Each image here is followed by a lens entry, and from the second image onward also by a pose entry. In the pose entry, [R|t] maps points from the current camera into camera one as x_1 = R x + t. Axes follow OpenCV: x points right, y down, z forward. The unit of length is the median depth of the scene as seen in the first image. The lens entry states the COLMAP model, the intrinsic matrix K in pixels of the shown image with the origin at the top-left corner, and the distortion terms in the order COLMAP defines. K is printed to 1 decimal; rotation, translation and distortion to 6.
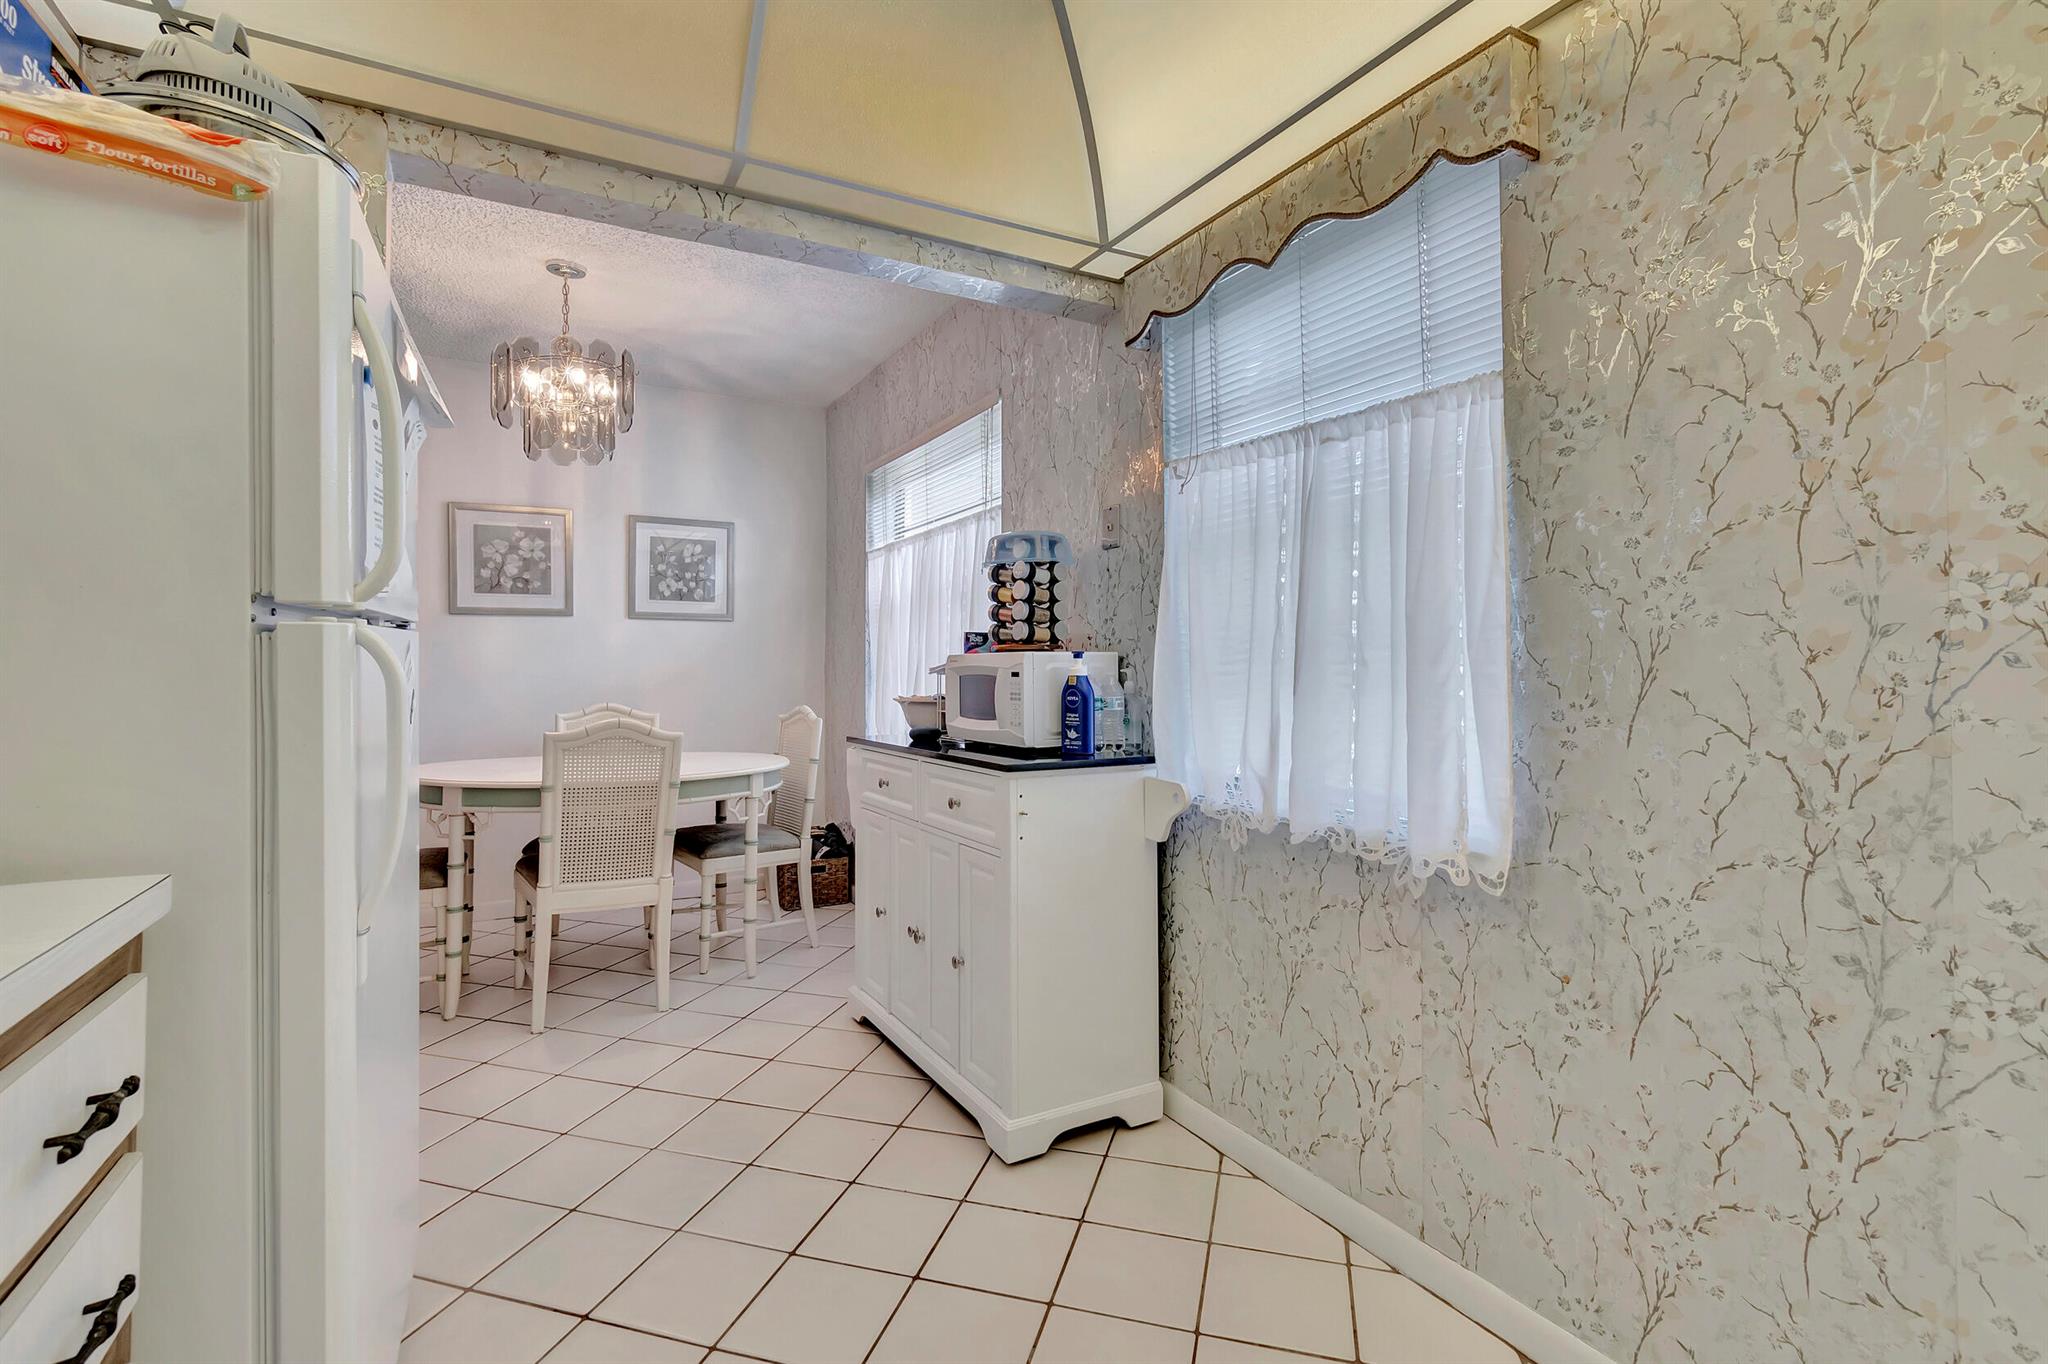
lens RADIAL K [[925.8, 0, 1013.3], [0, 925.8, 688.0], [0, 0, 1]] dist [0.000227, 0.000938]
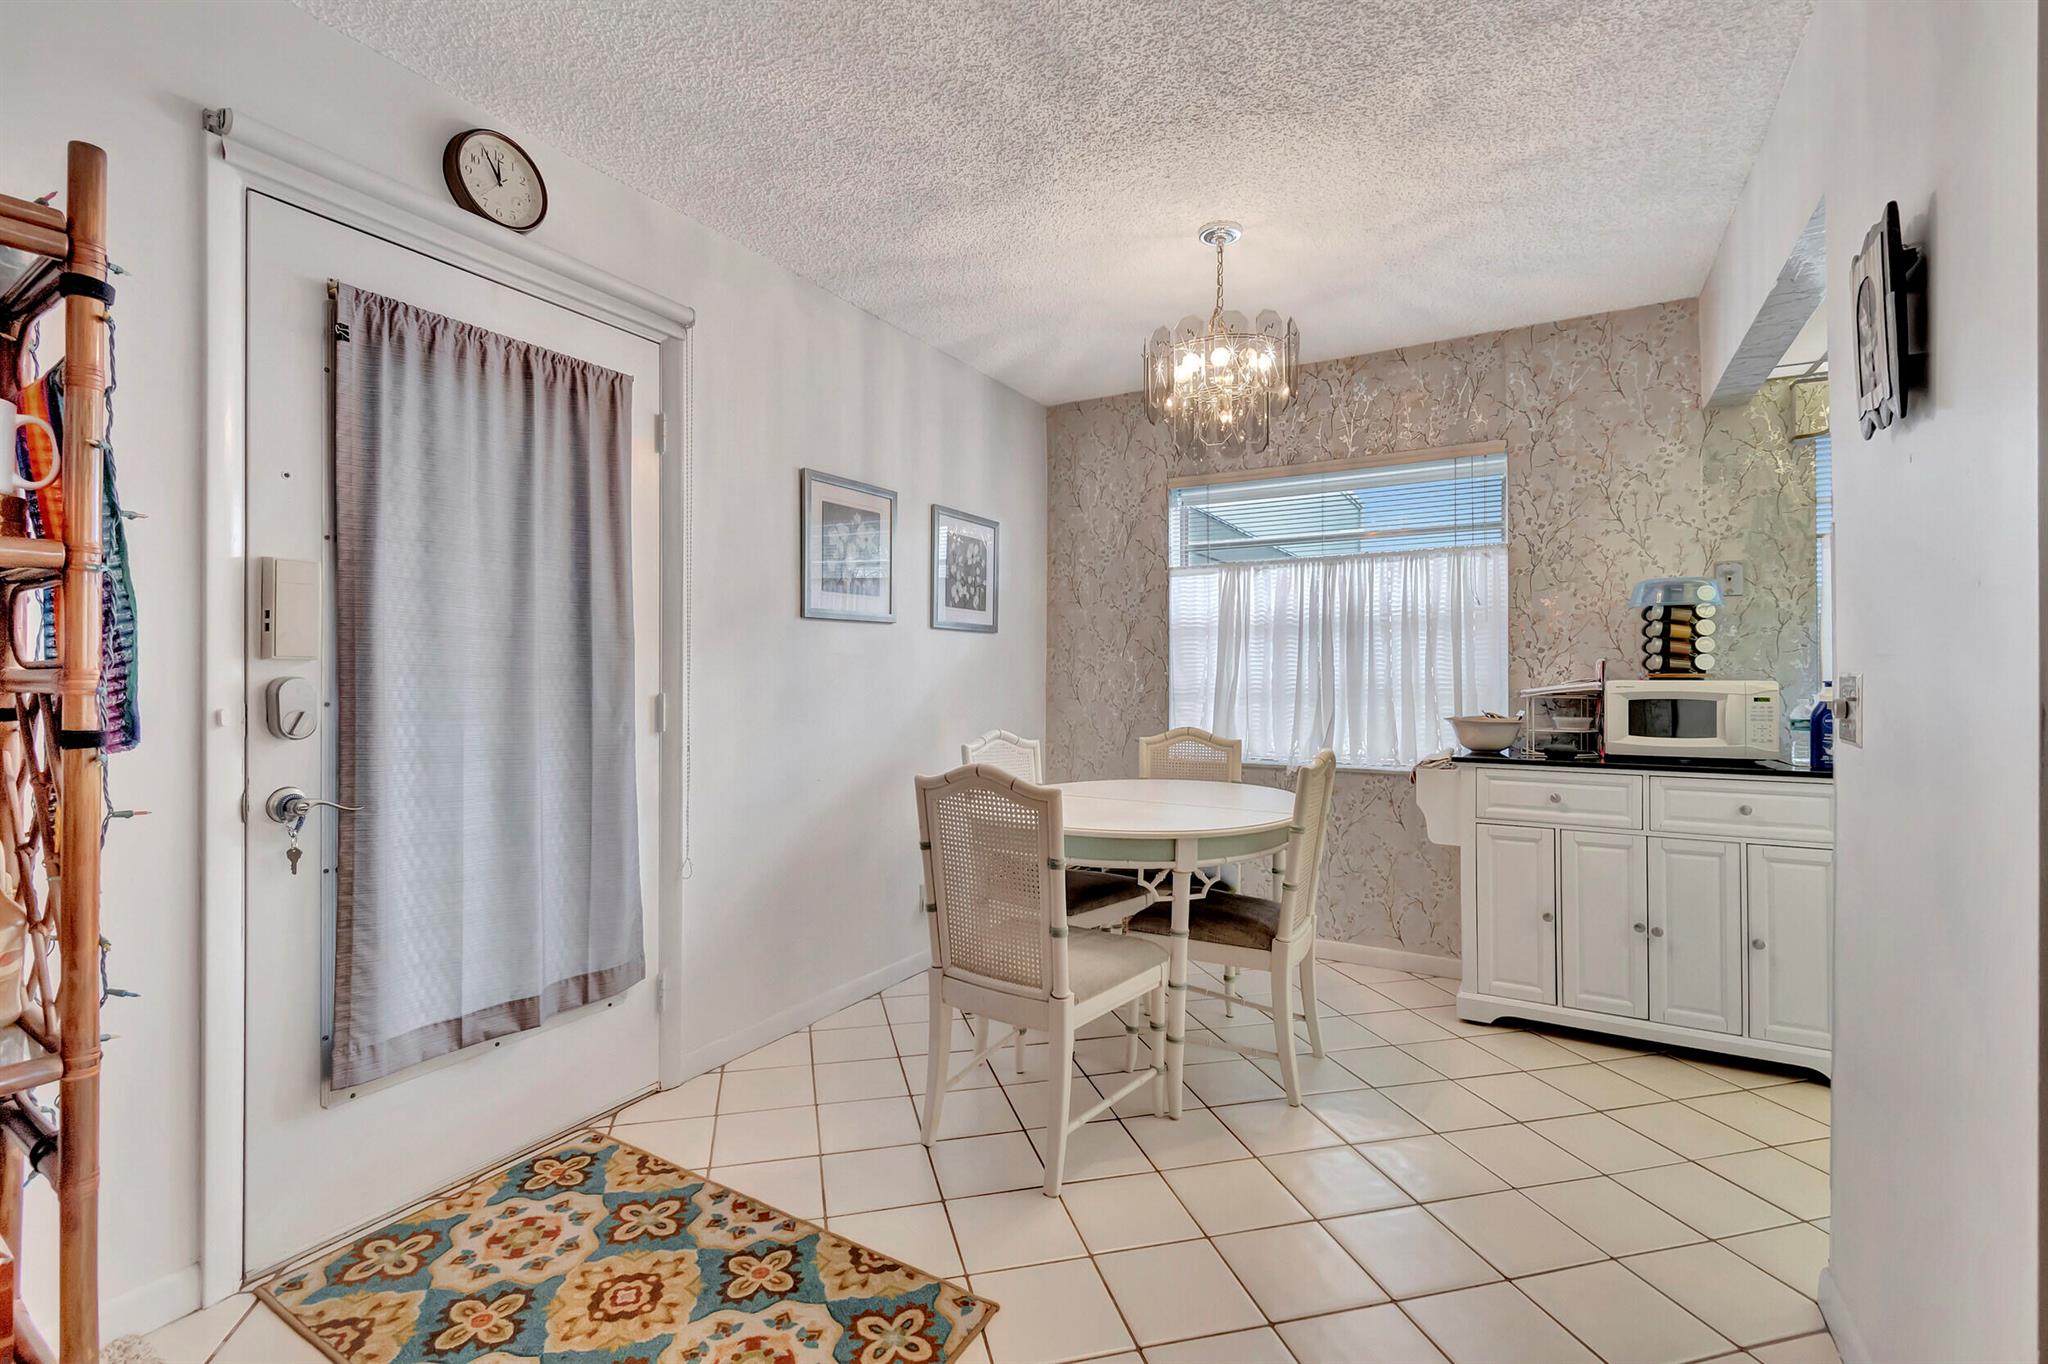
lens RADIAL K [[925.8, 0, 1027.1], [0, 925.8, 672.0], [0, 0, 1]] dist [0.000227, 0.000938]
pose [[0.845251, 0.004786, 0.534348, -0.804335], [0.007542, 0.999753, -0.020884, -0.018002], [-0.534316, 0.021683, 0.845007, 0.254934]]
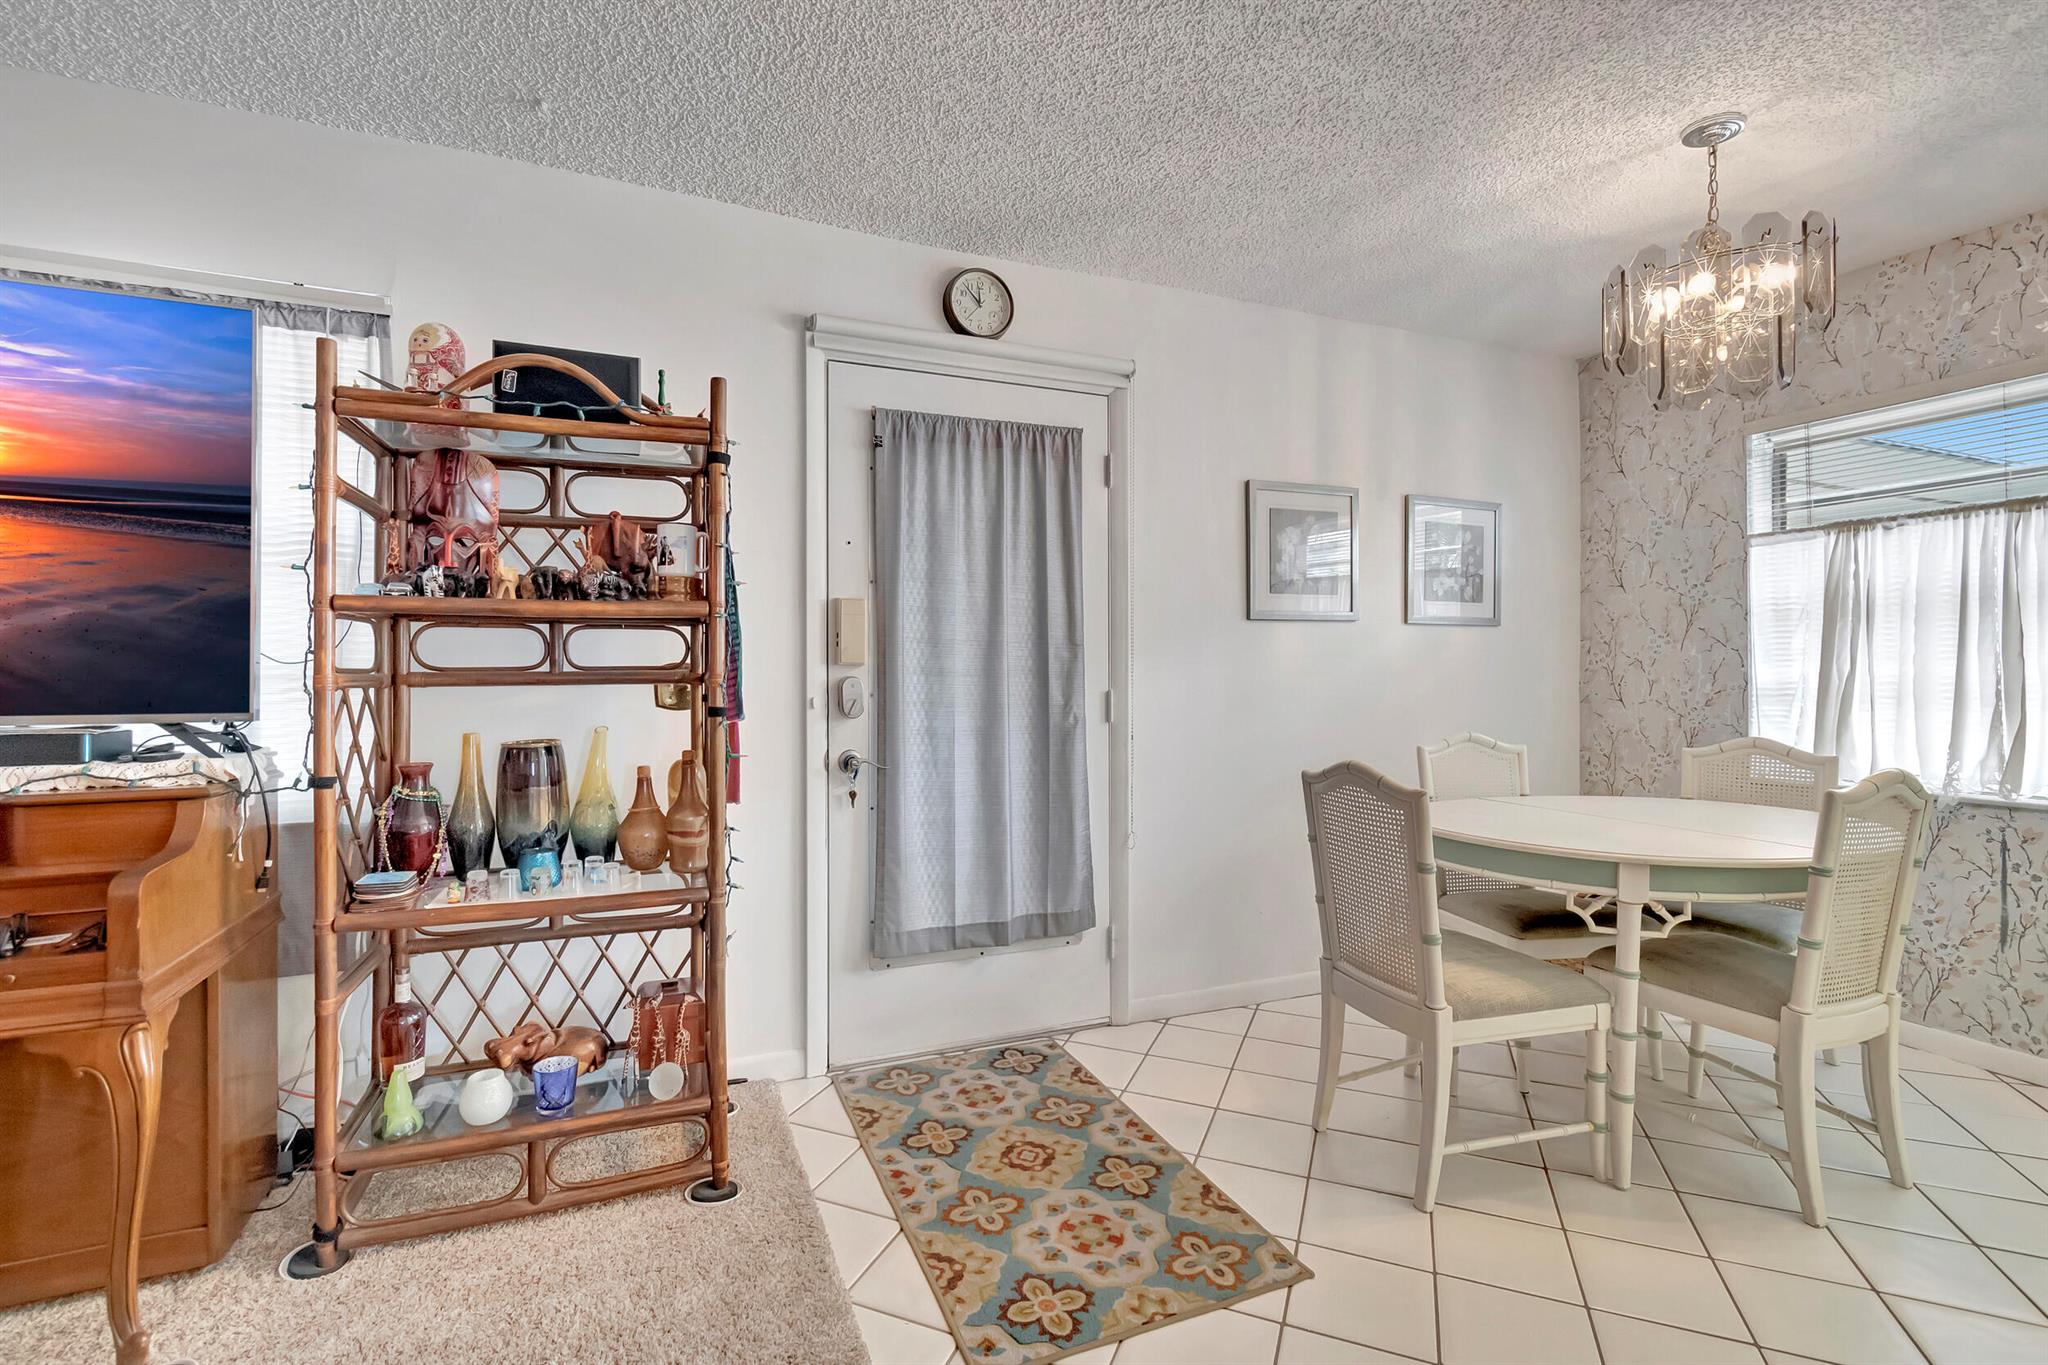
lens RADIAL K [[925.8, 0, 985.8], [0, 925.8, 664.3], [0, 0, 1]] dist [0.000227, 0.000938]
pose [[0.995424, -0.002296, -0.095533, -0.715697], [-0.000499, 0.999573, -0.029220, -0.017038], [0.095559, 0.029134, 0.994997, 0.173472]]
